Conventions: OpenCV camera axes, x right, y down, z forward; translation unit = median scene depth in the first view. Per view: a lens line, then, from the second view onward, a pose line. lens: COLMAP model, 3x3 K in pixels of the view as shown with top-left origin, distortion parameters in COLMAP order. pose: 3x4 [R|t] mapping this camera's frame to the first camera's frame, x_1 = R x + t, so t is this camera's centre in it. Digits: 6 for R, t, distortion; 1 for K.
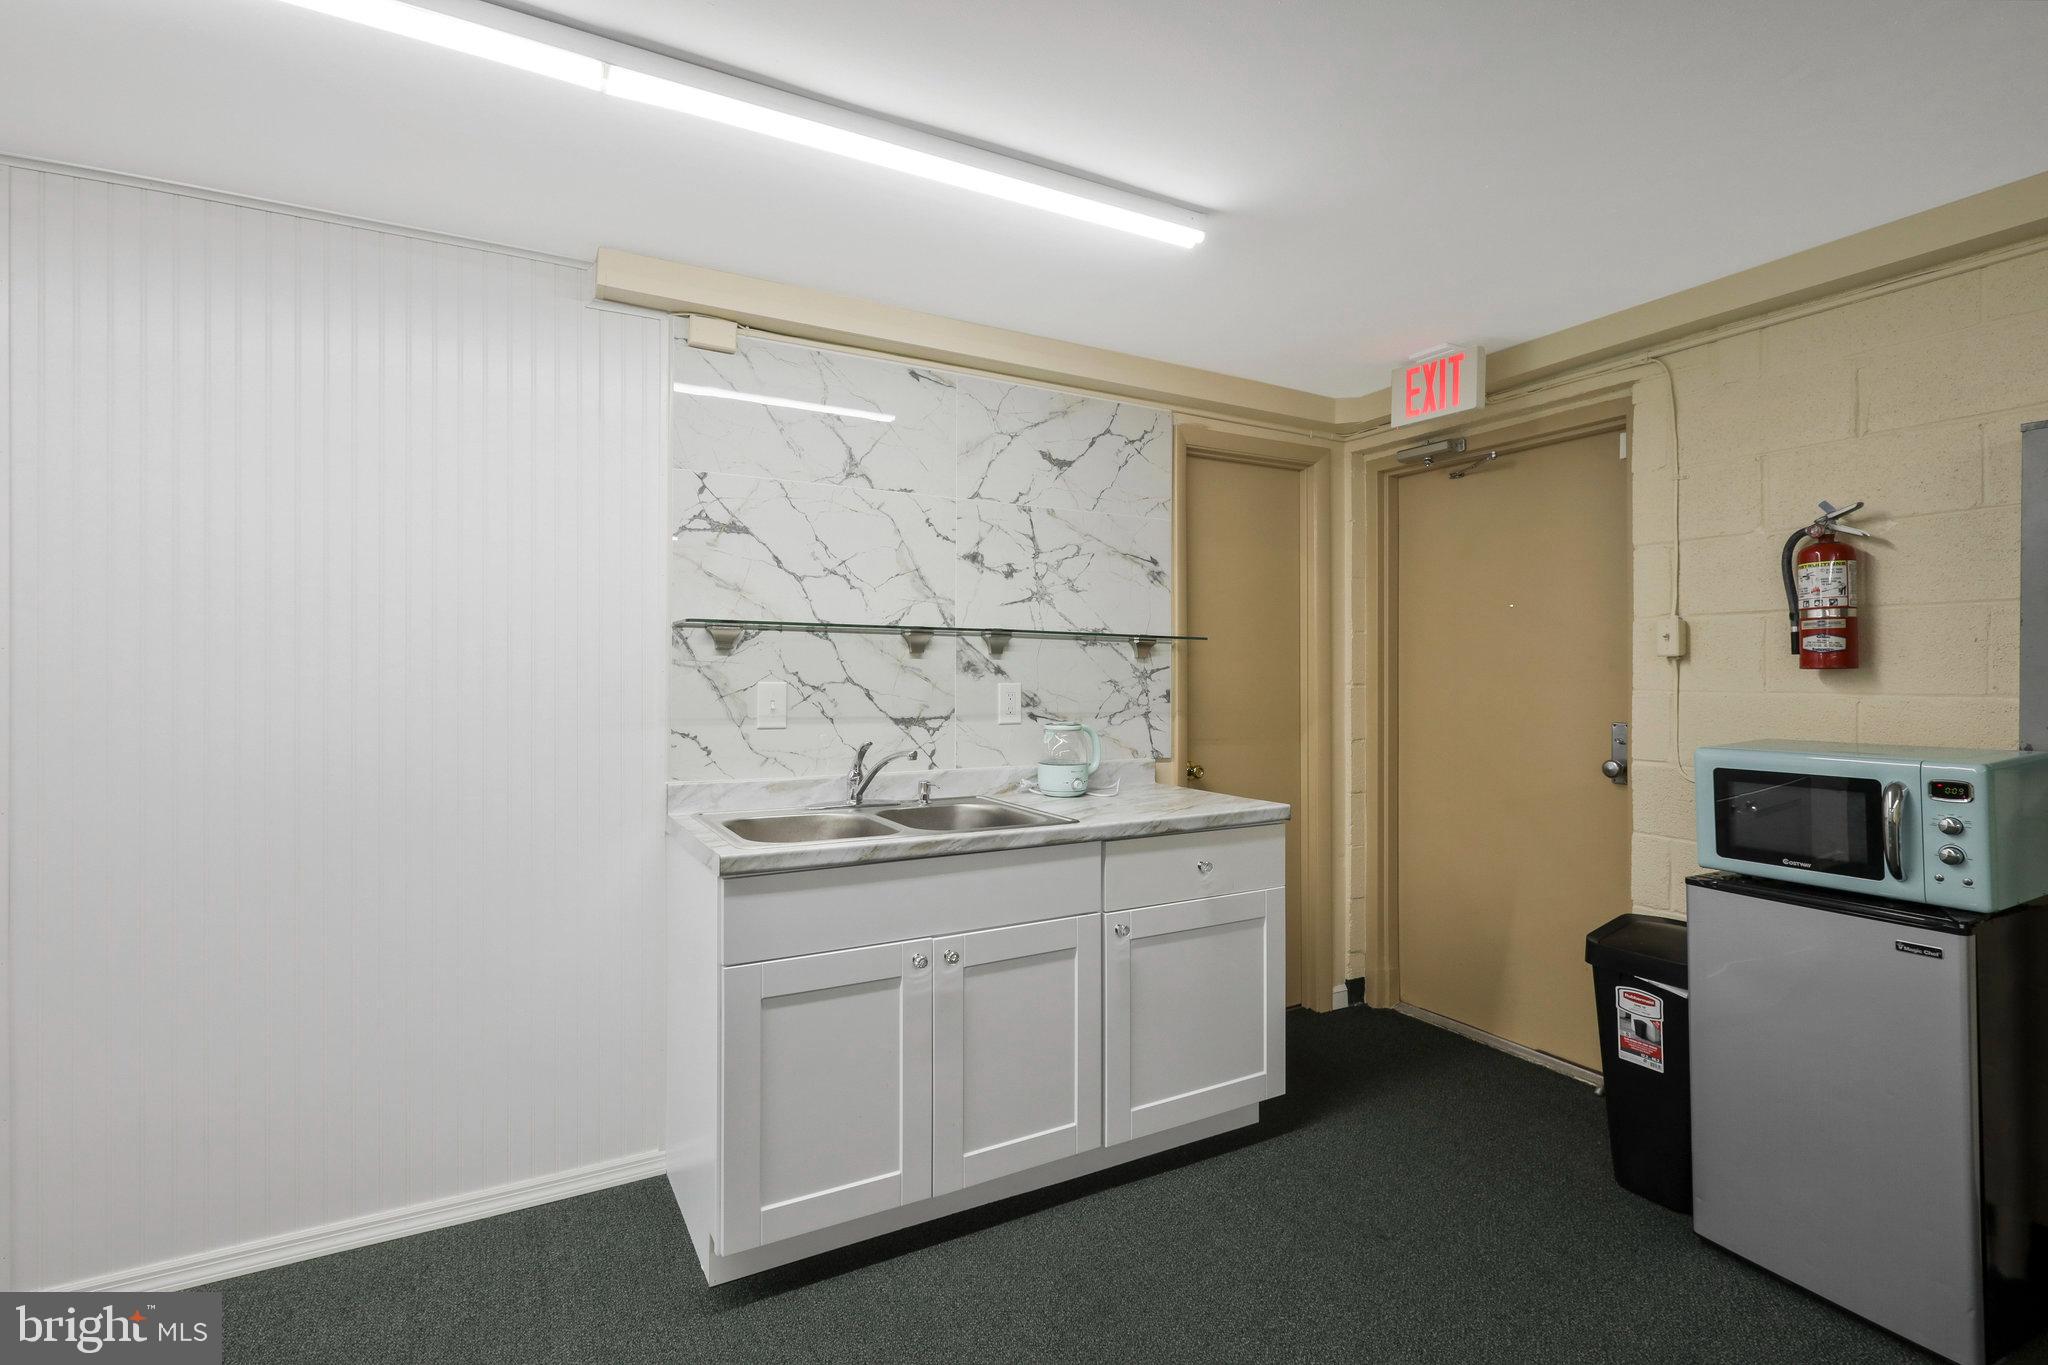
lens RADIAL K [[966.7, 0, 1032.8], [0, 966.7, 668.1], [0, 0, 1]] dist [0.000112, -0.000012]
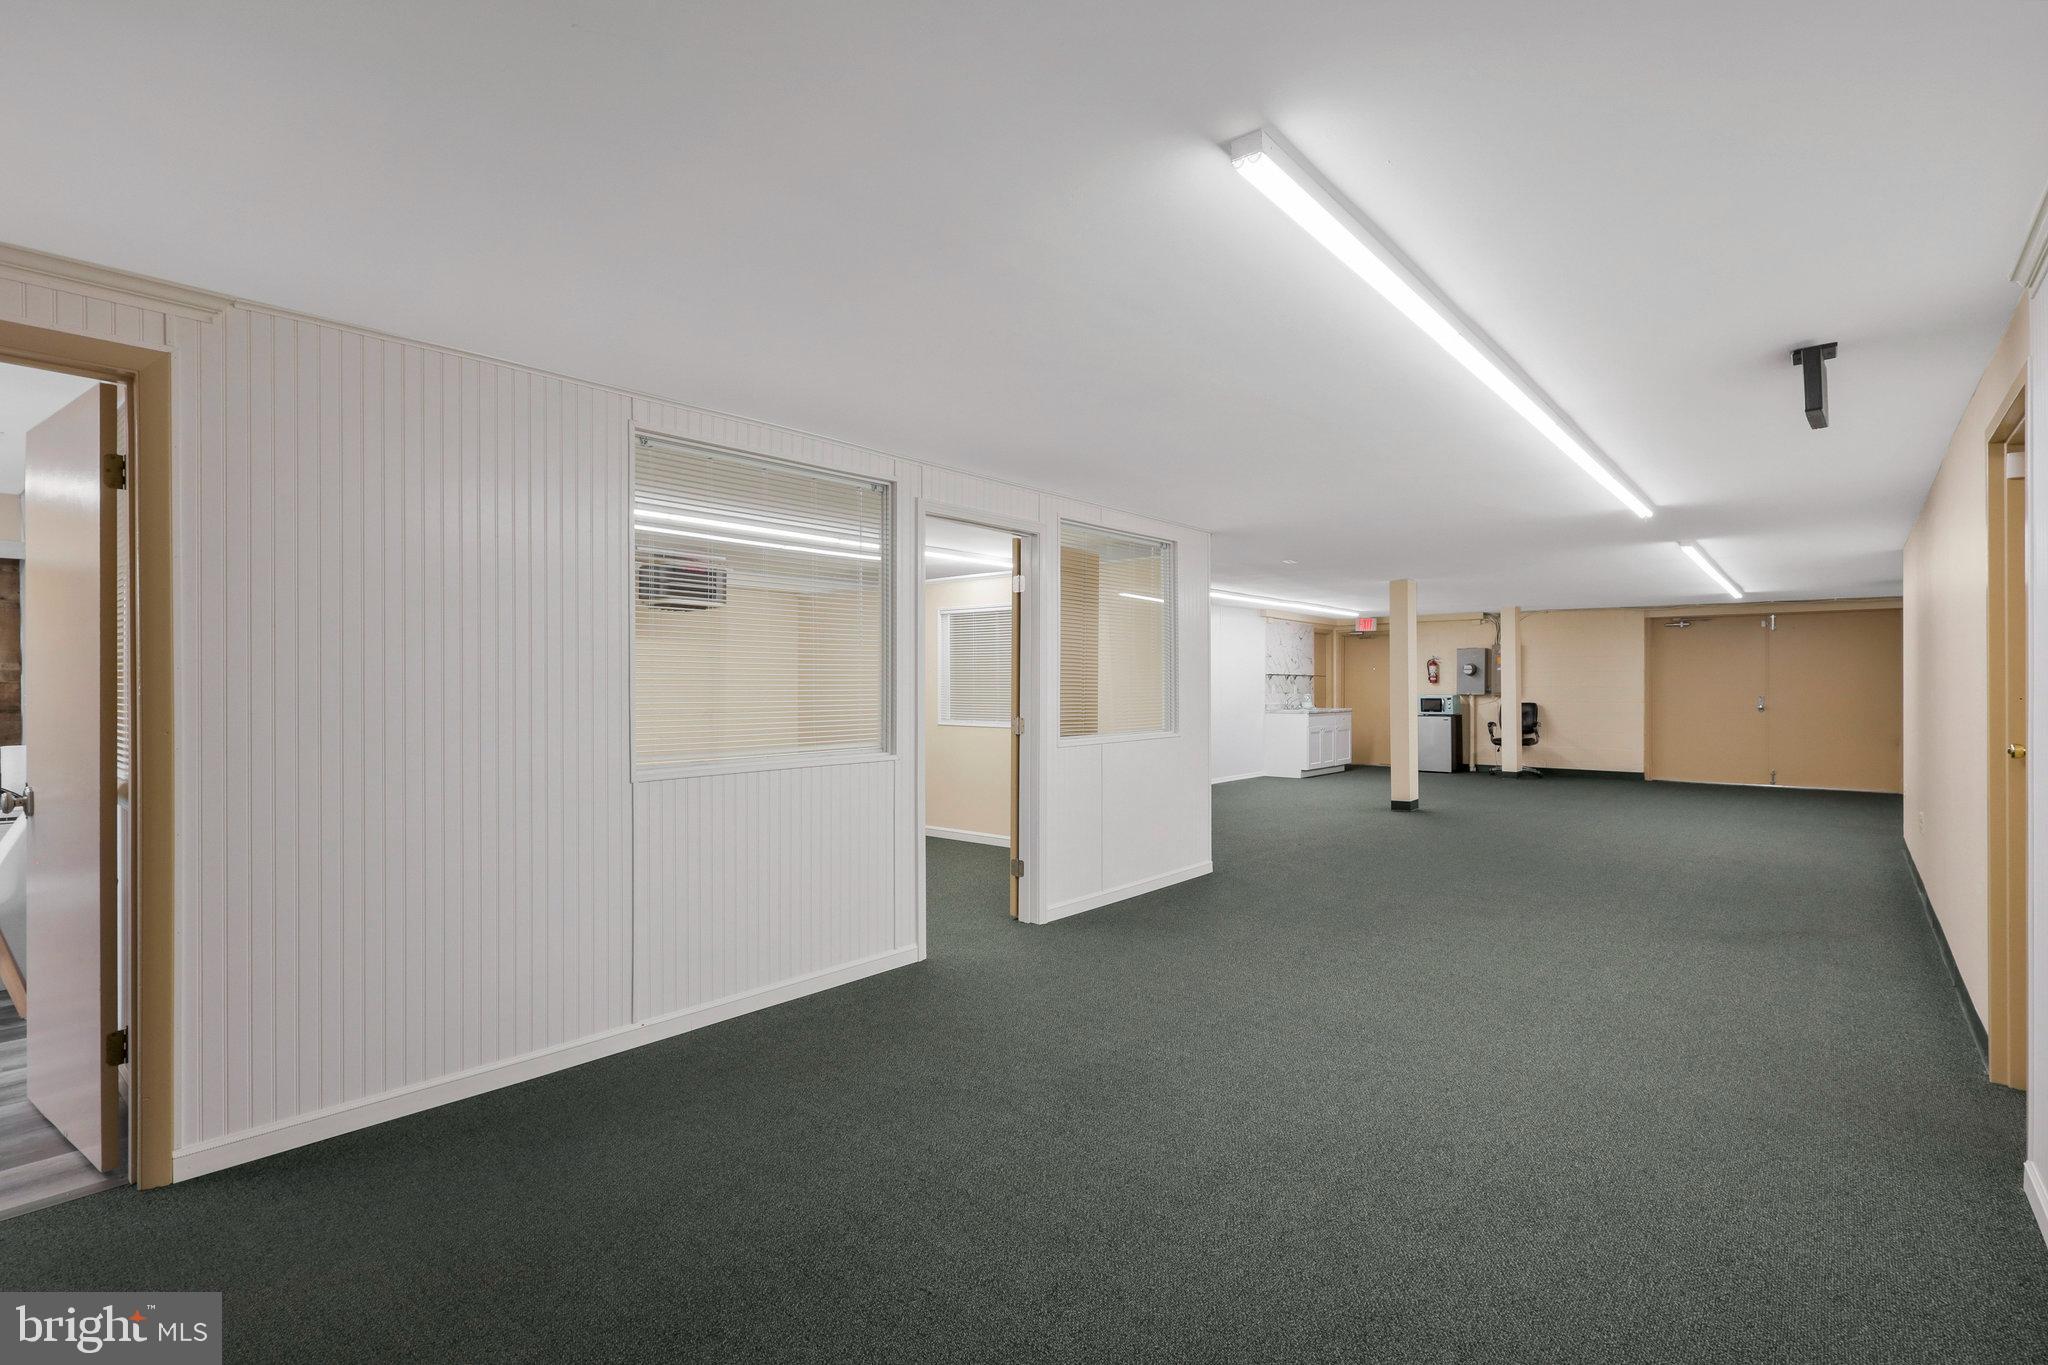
lens RADIAL K [[985.7, 0, 1024.0], [0, 985.7, 682.5], [0, 0, 1]] dist [0.001214, 0.000243]
pose [[0.933601, -0.000308, 0.358314, -3.568080], [-0.001045, 0.999993, 0.003582, -0.019064], [-0.358312, -0.003718, 0.933594, -3.634999]]
